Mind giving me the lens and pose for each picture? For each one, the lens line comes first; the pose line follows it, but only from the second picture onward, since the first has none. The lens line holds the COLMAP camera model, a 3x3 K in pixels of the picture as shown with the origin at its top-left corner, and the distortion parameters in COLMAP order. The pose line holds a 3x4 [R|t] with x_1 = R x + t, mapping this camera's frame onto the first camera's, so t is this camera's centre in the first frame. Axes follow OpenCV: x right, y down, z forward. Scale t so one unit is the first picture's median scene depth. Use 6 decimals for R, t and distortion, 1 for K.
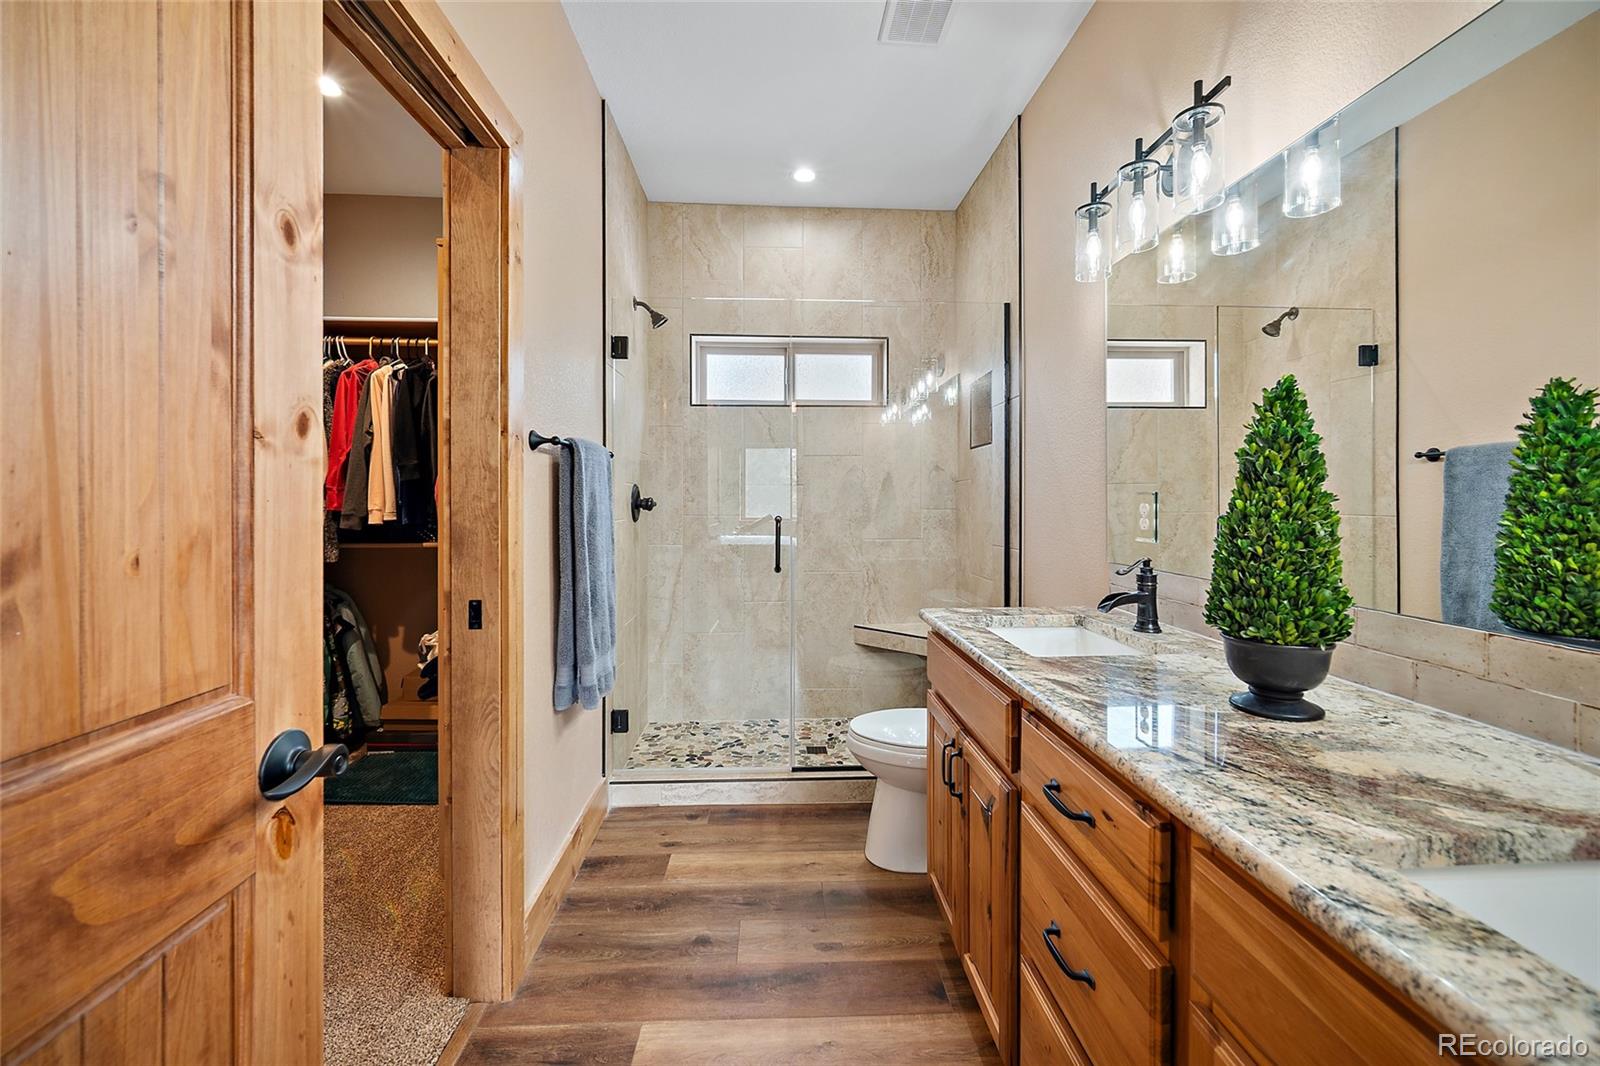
lens RADIAL K [[649.5, 0, 802.5], [0, 649.5, 499.7], [0, 0, 1]] dist [-0.001352, -0.000074]
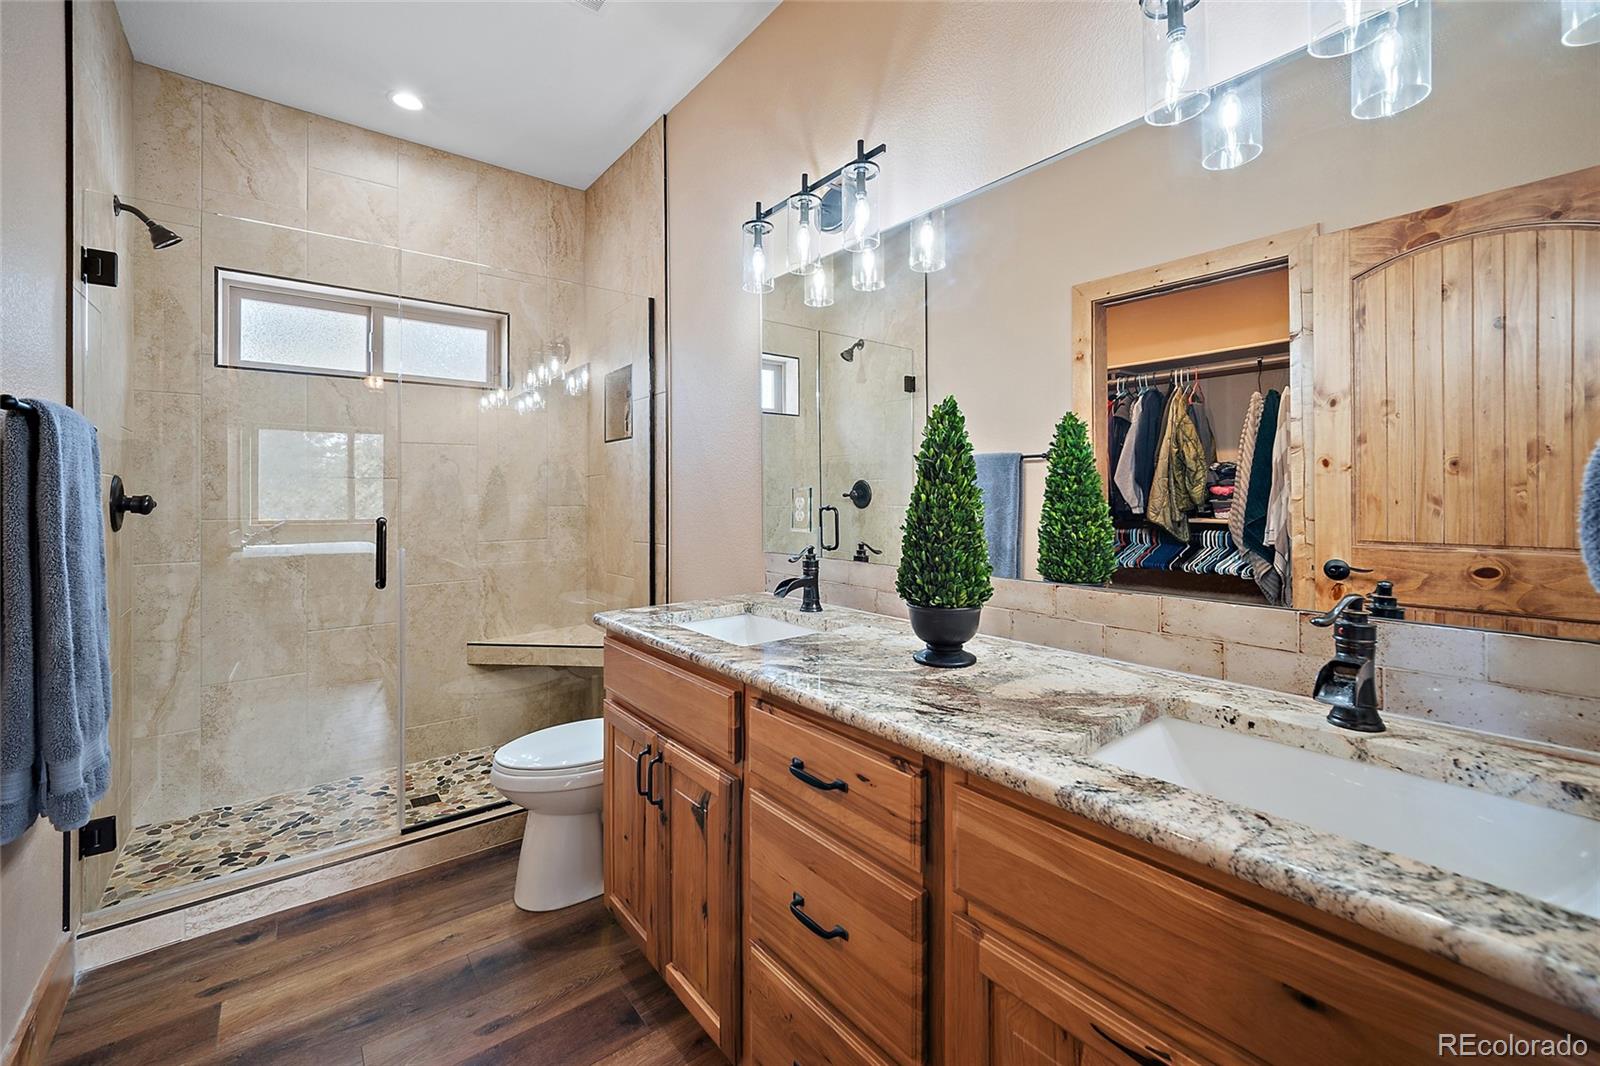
lens RADIAL K [[661.0, 0, 800.2], [0, 661.0, 490.0], [0, 0, 1]] dist [-0.002043, -0.000589]
pose [[0.813722, -0.000905, 0.581254, -0.135768], [0.005773, 0.999962, -0.006526, -0.000107], [-0.581226, 0.008666, 0.813696, 0.066666]]
